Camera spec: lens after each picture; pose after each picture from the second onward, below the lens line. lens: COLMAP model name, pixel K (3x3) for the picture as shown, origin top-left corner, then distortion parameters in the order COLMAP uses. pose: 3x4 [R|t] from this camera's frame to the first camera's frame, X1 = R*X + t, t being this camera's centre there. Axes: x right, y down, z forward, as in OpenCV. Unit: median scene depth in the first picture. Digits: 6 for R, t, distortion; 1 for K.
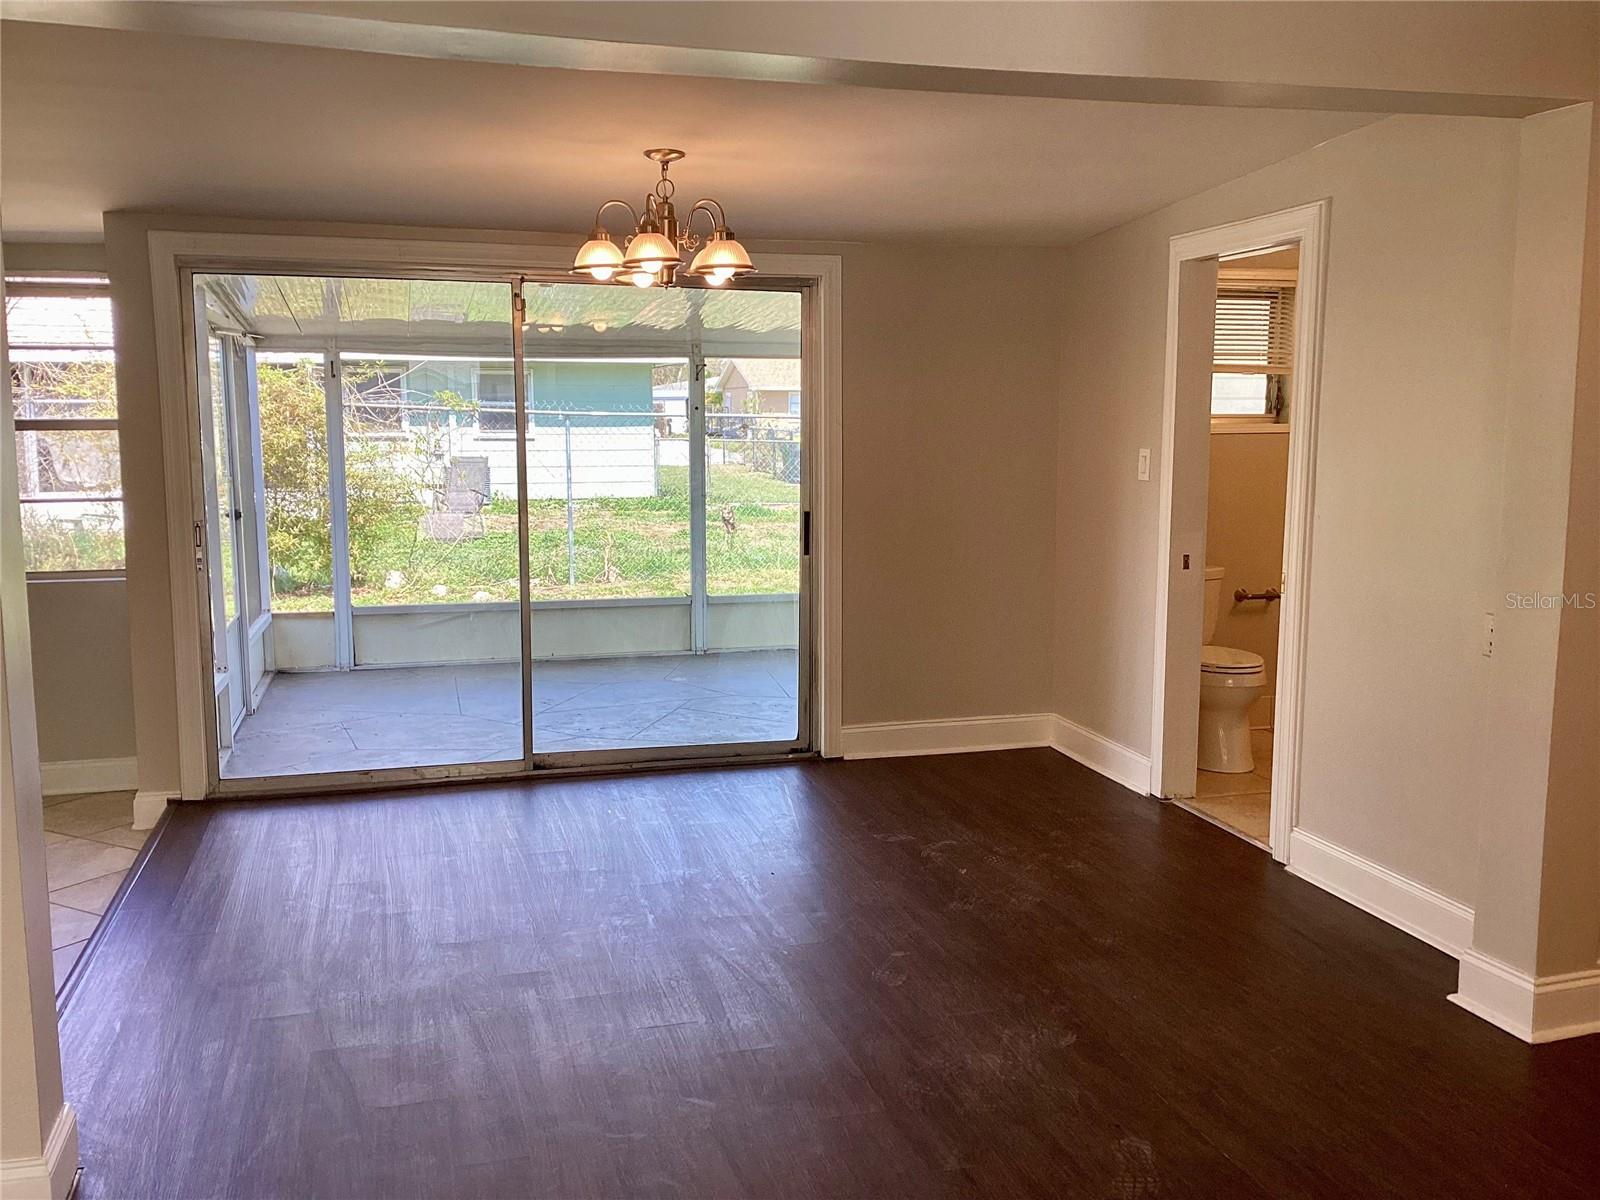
lens RADIAL K [[1437.3, 0, 798.2], [0, 1437.3, 594.4], [0, 0, 1]] dist [0.110706, -0.193347]
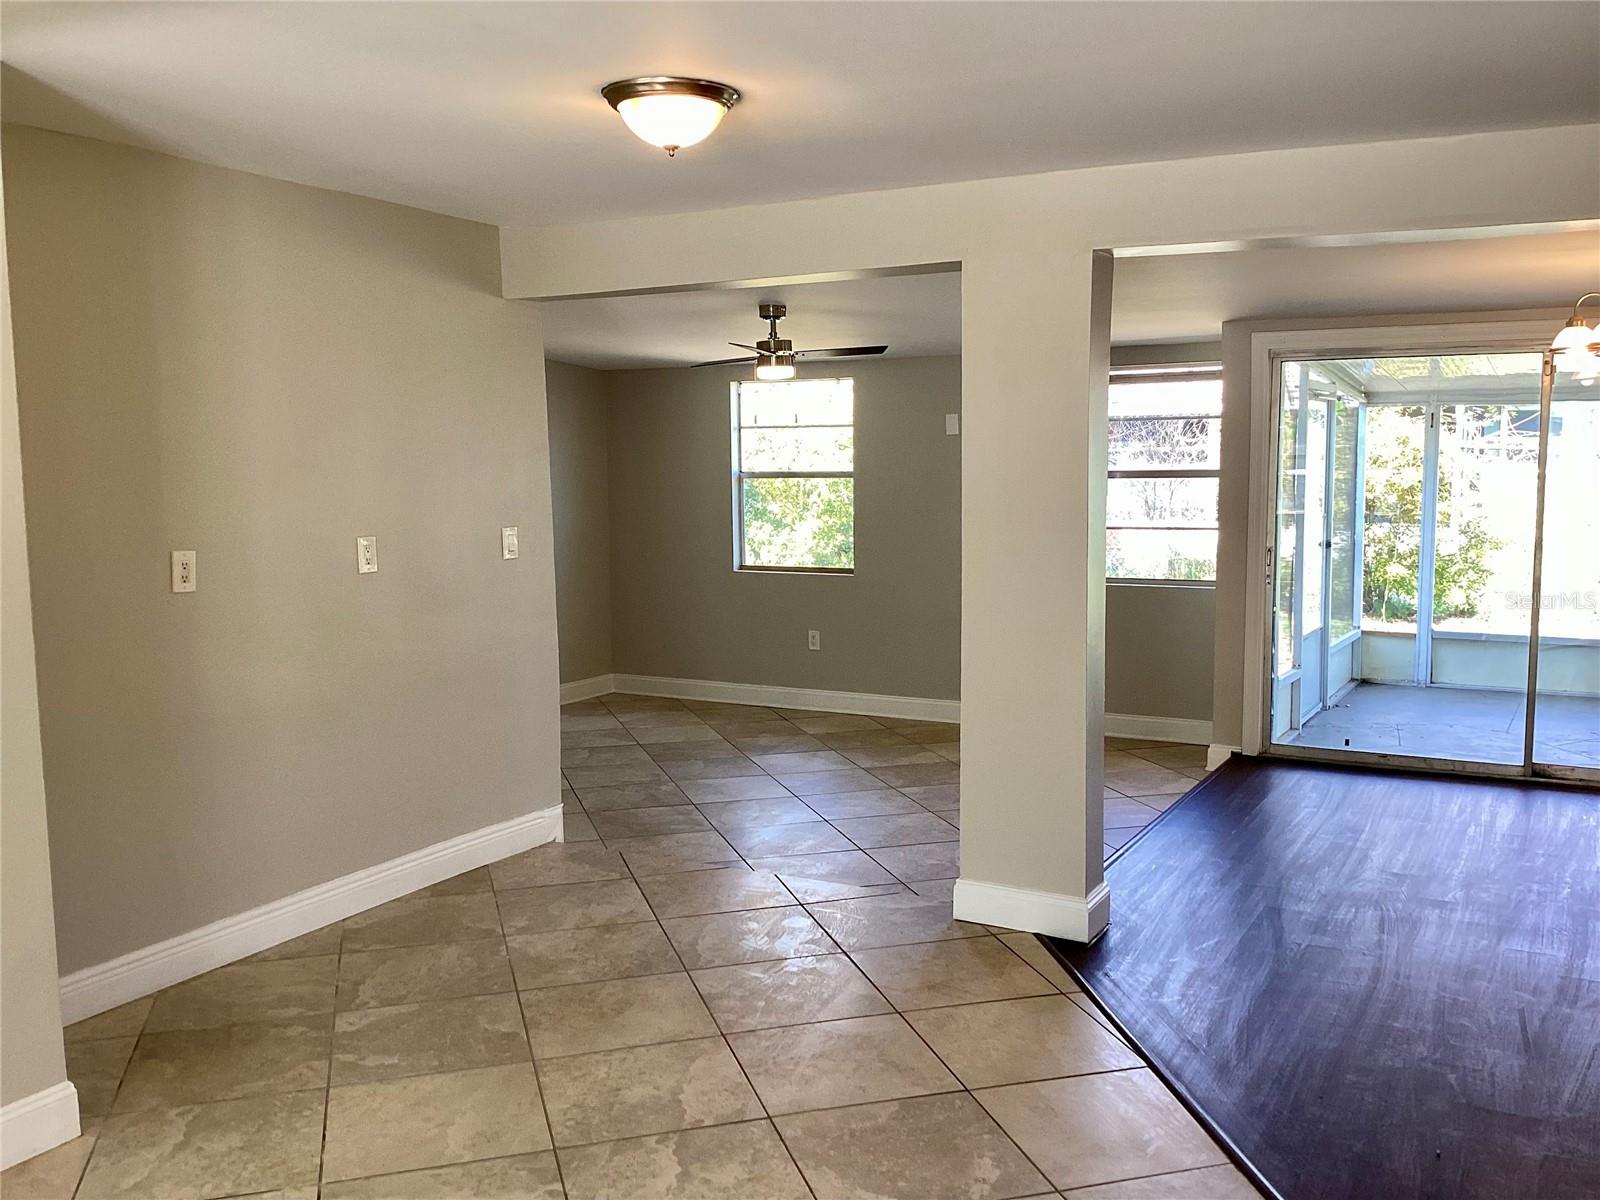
lens RADIAL K [[1437.3, 0, 801.2], [0, 1437.3, 612.7], [0, 0, 1]] dist [0.110706, -0.193347]
pose [[0.713230, 0.074544, -0.696955, 0.200593], [-0.081685, 0.996393, 0.022978, 0.013906], [0.696154, 0.040542, 0.716746, -0.234182]]
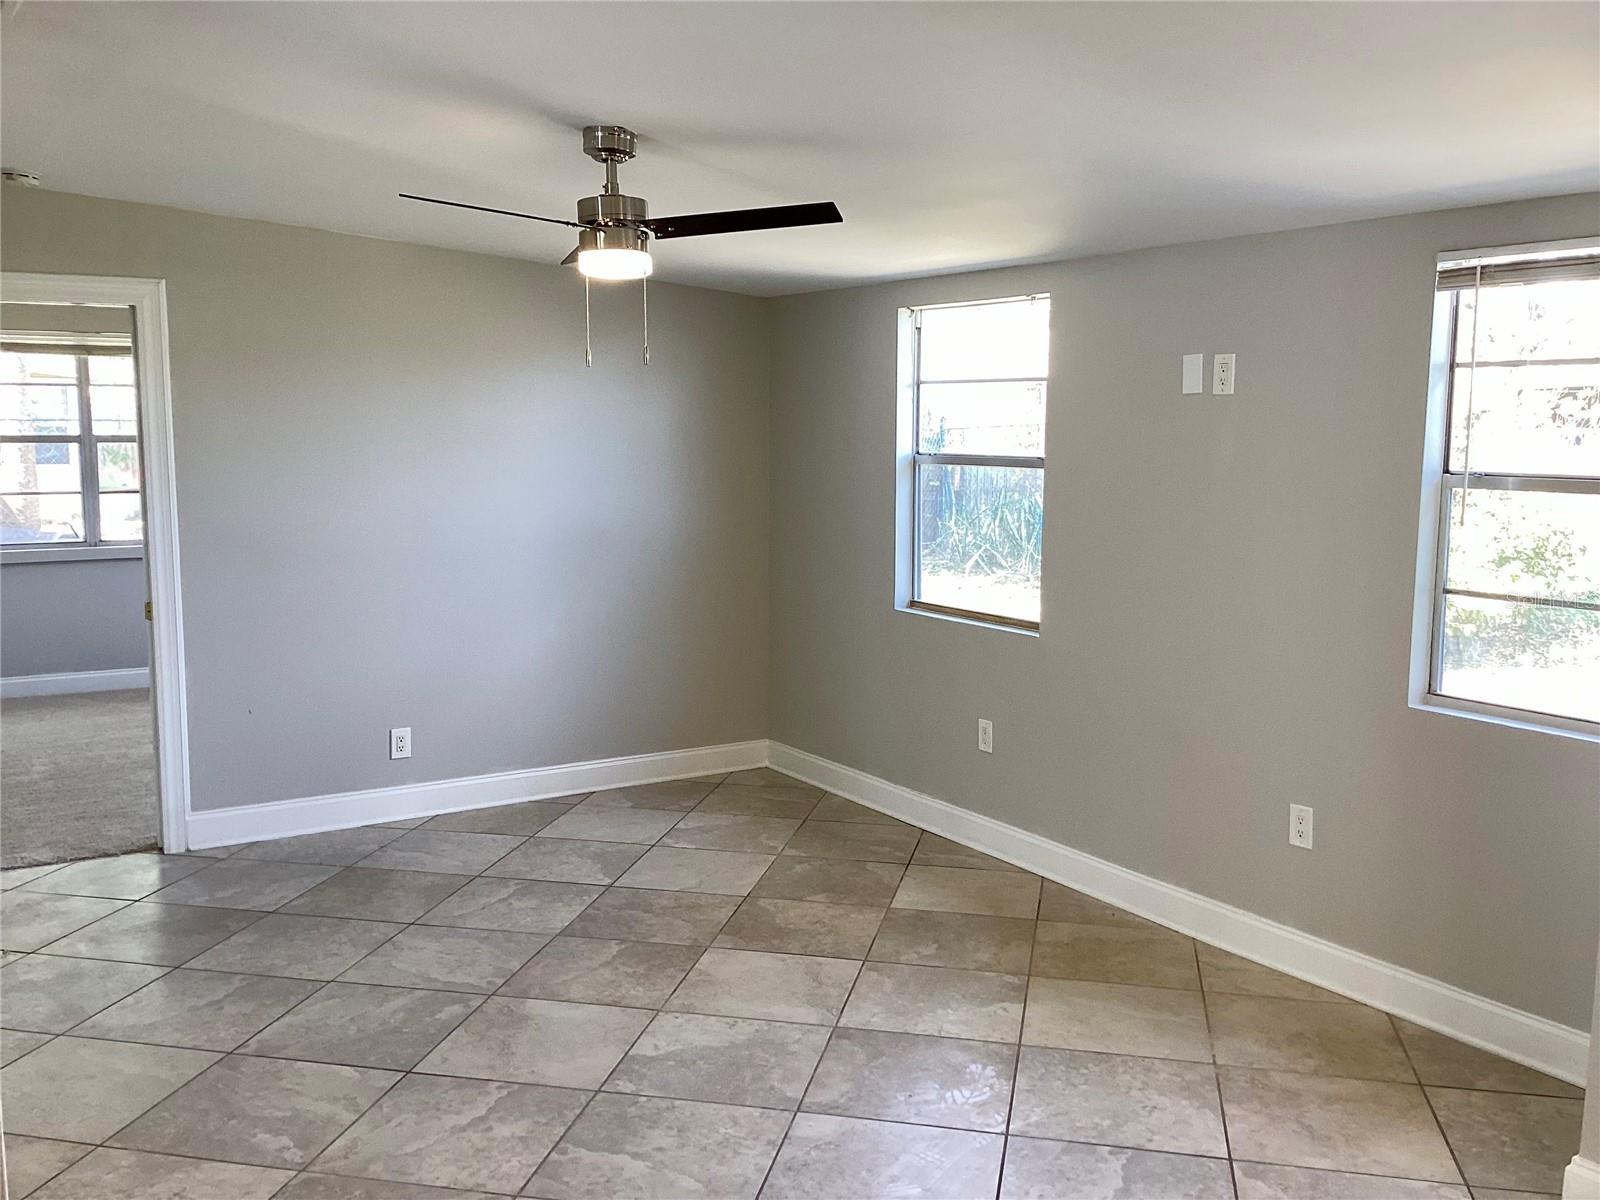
lens RADIAL K [[1437.3, 0, 793.5], [0, 1437.3, 595.6], [0, 0, 1]] dist [0.110706, -0.193347]
pose [[0.289450, 0.119970, -0.949645, -0.035236], [-0.133403, 0.987488, 0.084090, -0.077910], [0.947851, 0.102346, 0.301833, 0.508287]]
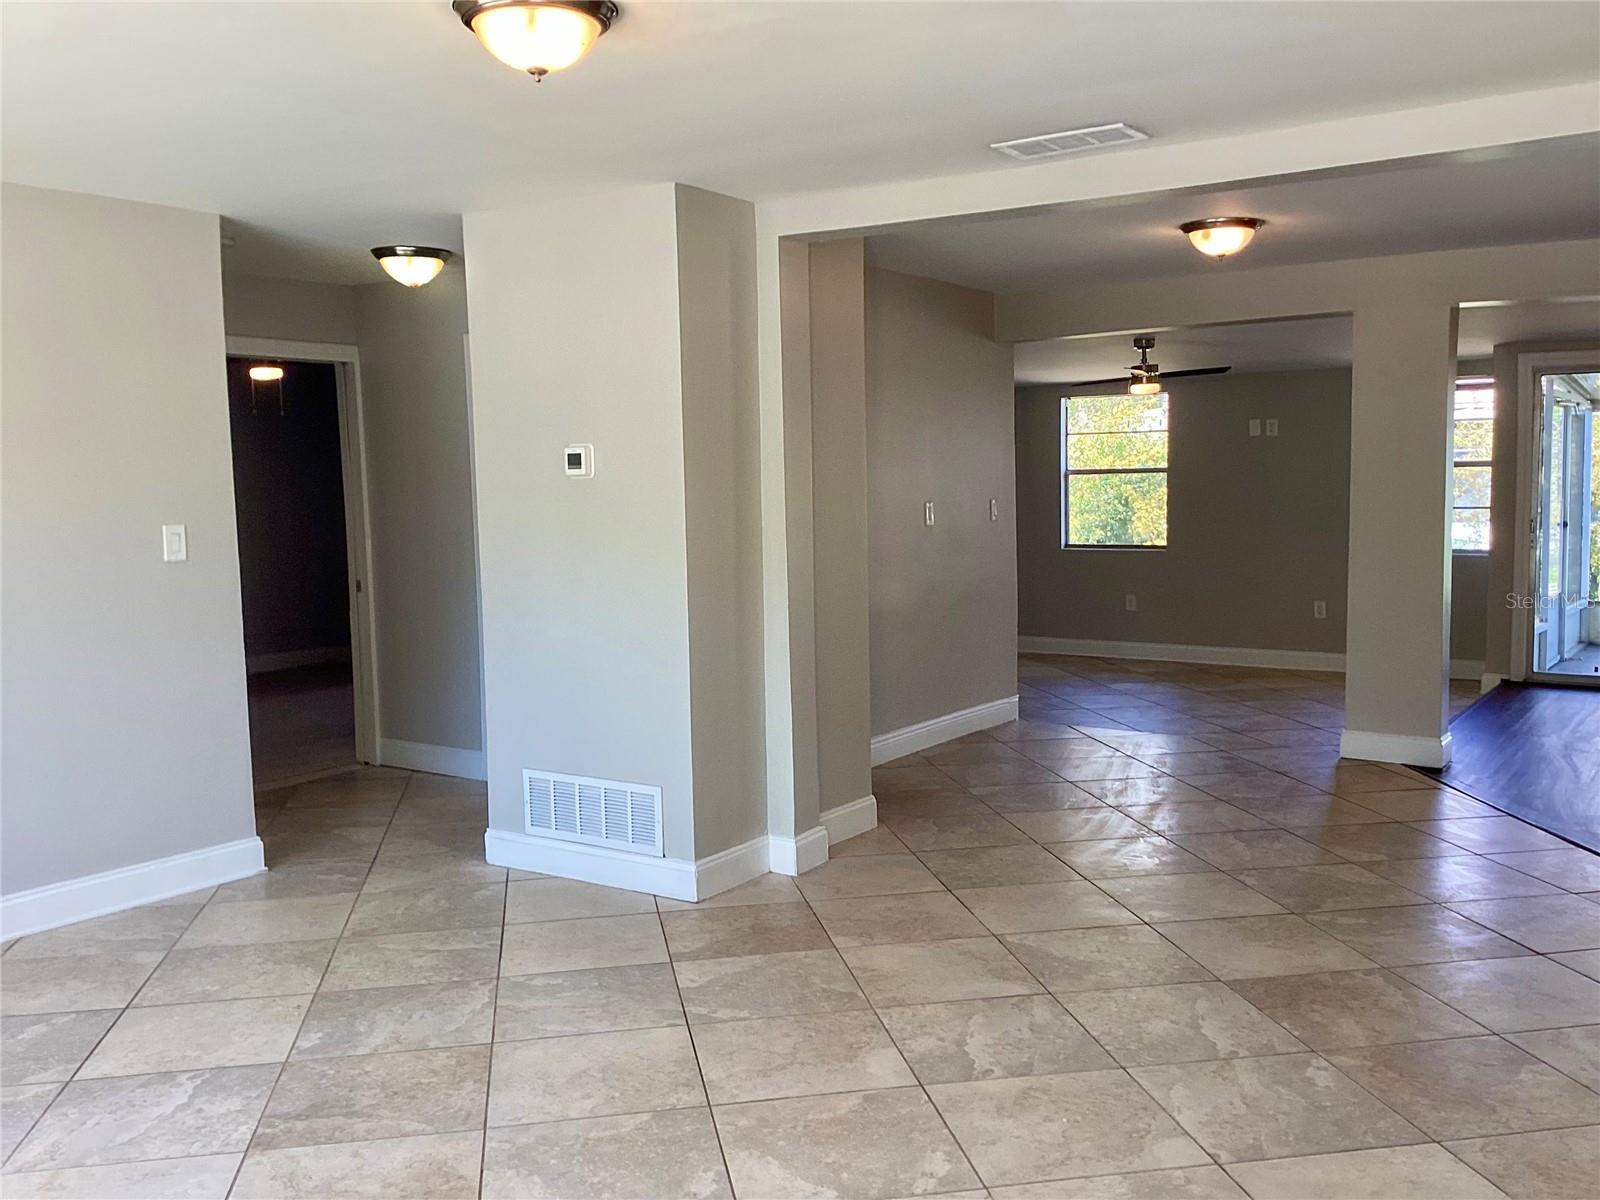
lens RADIAL K [[1437.3, 0, 802.9], [0, 1437.3, 600.7], [0, 0, 1]] dist [0.110706, -0.193347]
pose [[0.643121, 0.060378, -0.763381, 0.335661], [-0.083432, 0.996477, 0.008526, 0.098264], [0.761206, 0.058207, 0.645893, -0.720264]]
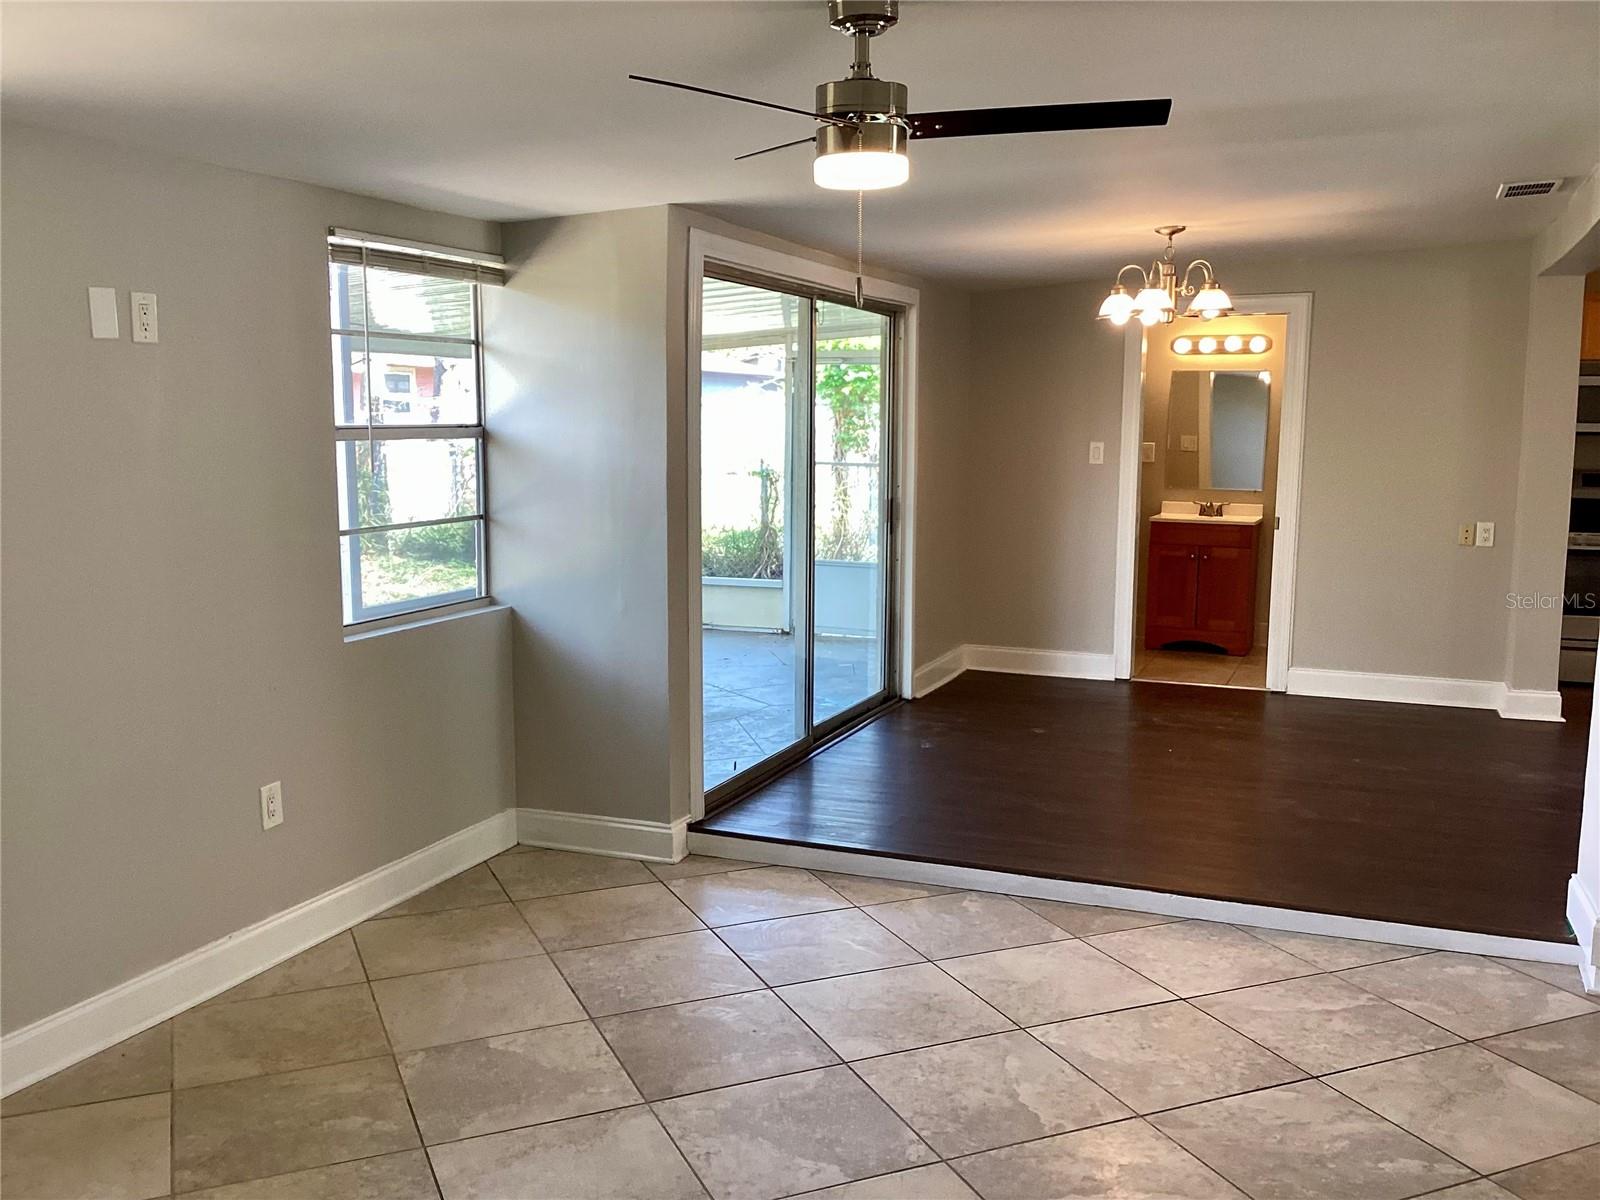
lens RADIAL K [[1437.3, 0, 836.4], [0, 1437.3, 597.0], [0, 0, 1]] dist [0.110706, -0.193347]
pose [[0.606499, -0.097134, 0.789129, -1.064484], [0.095834, 0.994204, 0.048723, -0.041754], [-0.789288, 0.046075, 0.612292, 0.329271]]
